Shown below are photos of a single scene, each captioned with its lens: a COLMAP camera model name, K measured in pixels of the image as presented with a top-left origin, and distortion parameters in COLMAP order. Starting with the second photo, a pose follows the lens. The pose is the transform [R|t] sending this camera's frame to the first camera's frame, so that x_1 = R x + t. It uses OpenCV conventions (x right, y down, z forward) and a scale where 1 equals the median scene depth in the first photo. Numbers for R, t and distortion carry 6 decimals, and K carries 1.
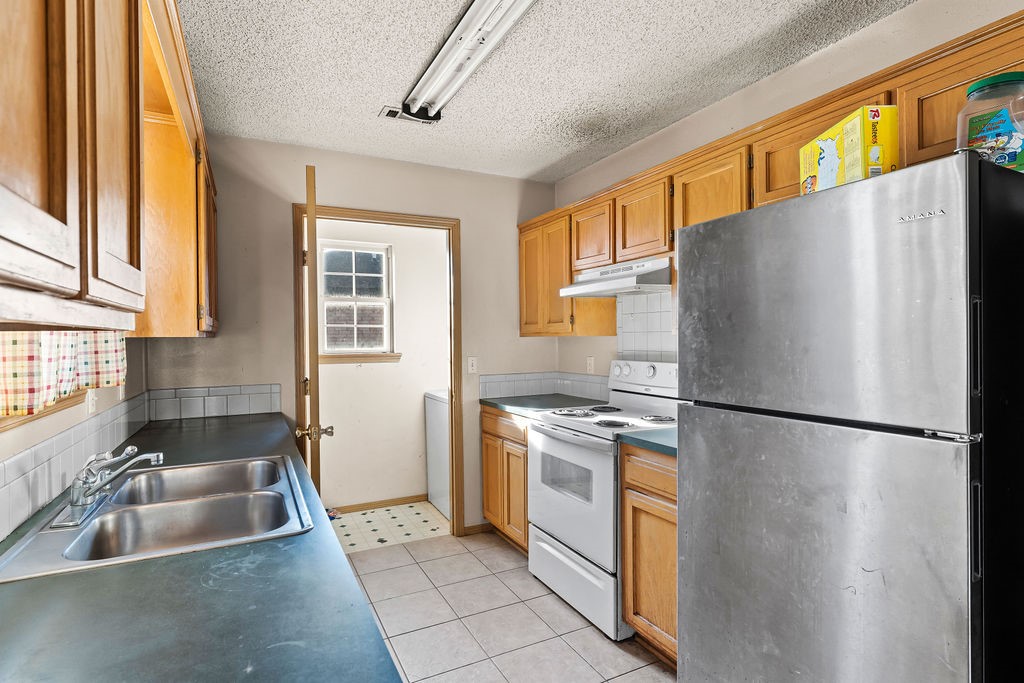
lens RADIAL K [[528.4, 0, 514.3], [0, 528.4, 338.8], [0, 0, 1]] dist [-0.001688, -0.000280]
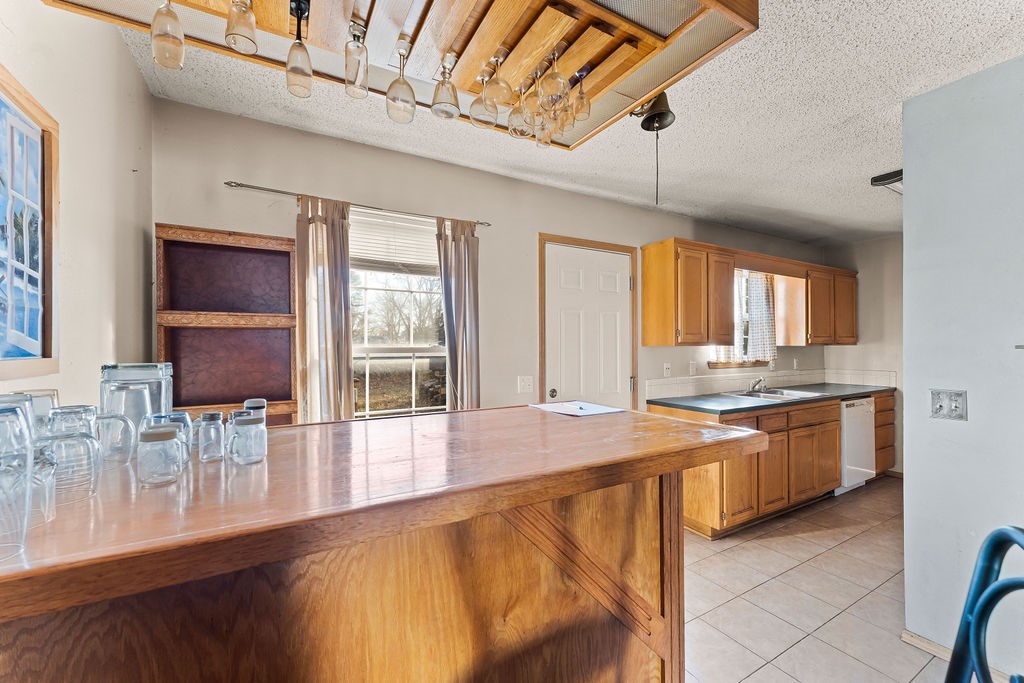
lens RADIAL K [[412.1, 0, 508.1], [0, 412.1, 344.9], [0, 0, 1]] dist [-0.001899, -0.000776]
pose [[0.038932, 0.005397, -0.999227, 1.043158], [0.000448, 0.999985, 0.005419, -0.015323], [0.999242, -0.000659, 0.038929, -0.425921]]
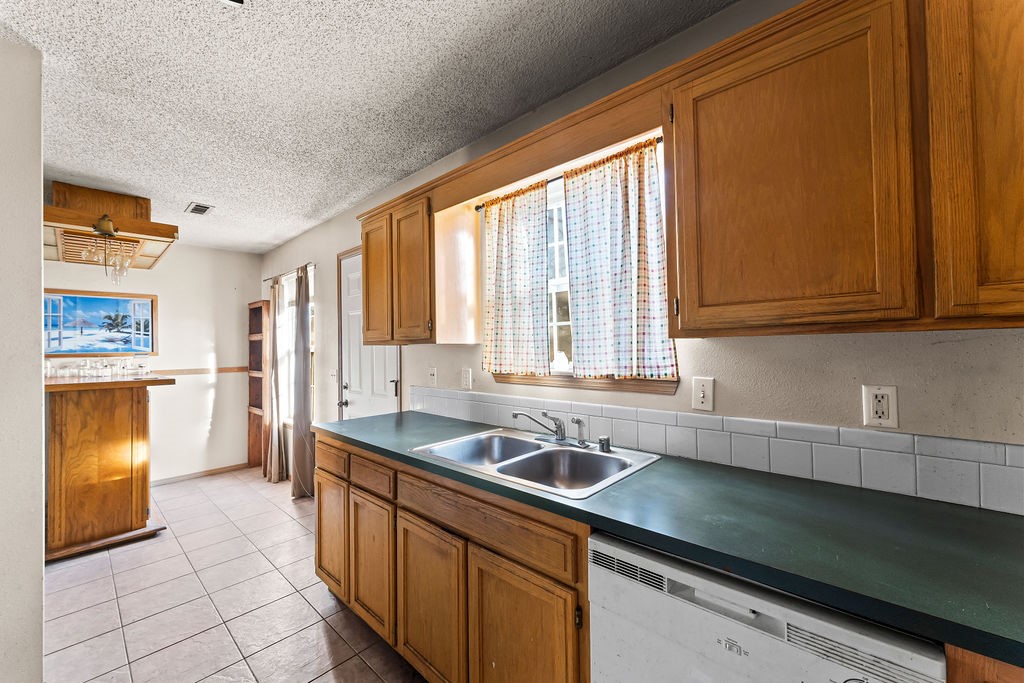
lens RADIAL K [[412.1, 0, 518.3], [0, 412.1, 340.3], [0, 0, 1]] dist [-0.001899, -0.000776]
pose [[-0.939023, 0.019168, -0.343320, -0.100220], [0.022829, 0.999717, -0.006624, -0.004727], [0.343096, -0.014058, -0.939195, 1.113637]]
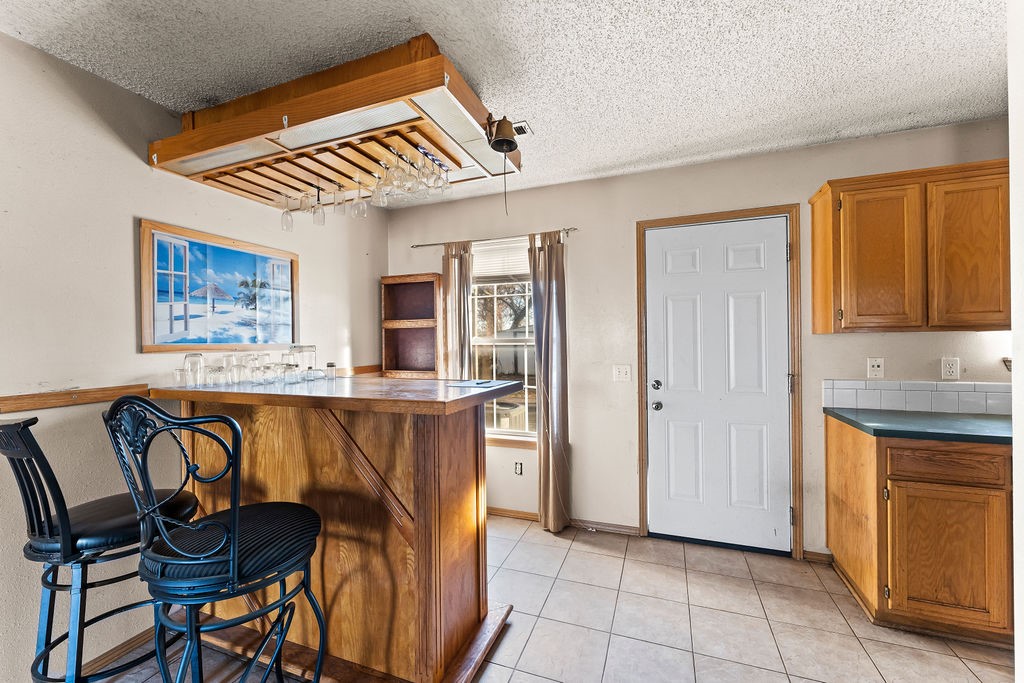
lens RADIAL K [[412.1, 0, 508.5], [0, 412.1, 340.5], [0, 0, 1]] dist [-0.001899, -0.000776]
pose [[-0.742315, 0.016189, -0.669855, 0.940552], [0.015823, 0.999853, 0.006630, -0.007381], [0.669864, -0.005677, -0.742462, 0.257507]]
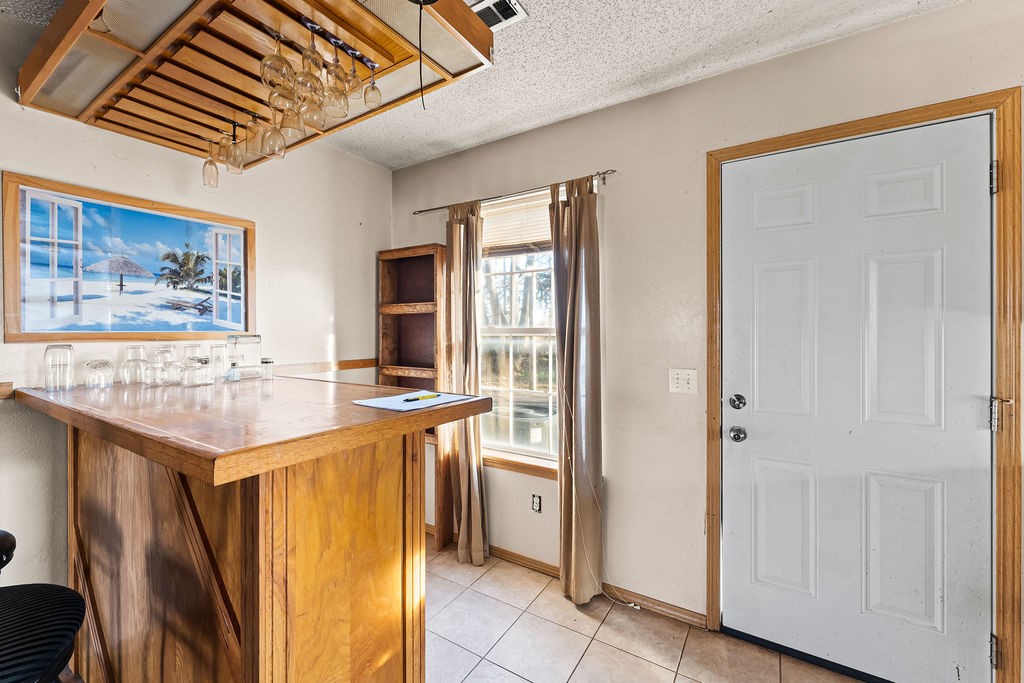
lens RADIAL K [[412.1, 0, 508.0], [0, 412.1, 330.3], [0, 0, 1]] dist [-0.001899, -0.000776]
pose [[-0.864538, 0.010501, -0.502458, 0.627082], [0.007749, 0.999941, 0.007564, -0.006800], [0.502508, 0.002646, -0.864569, 0.127745]]
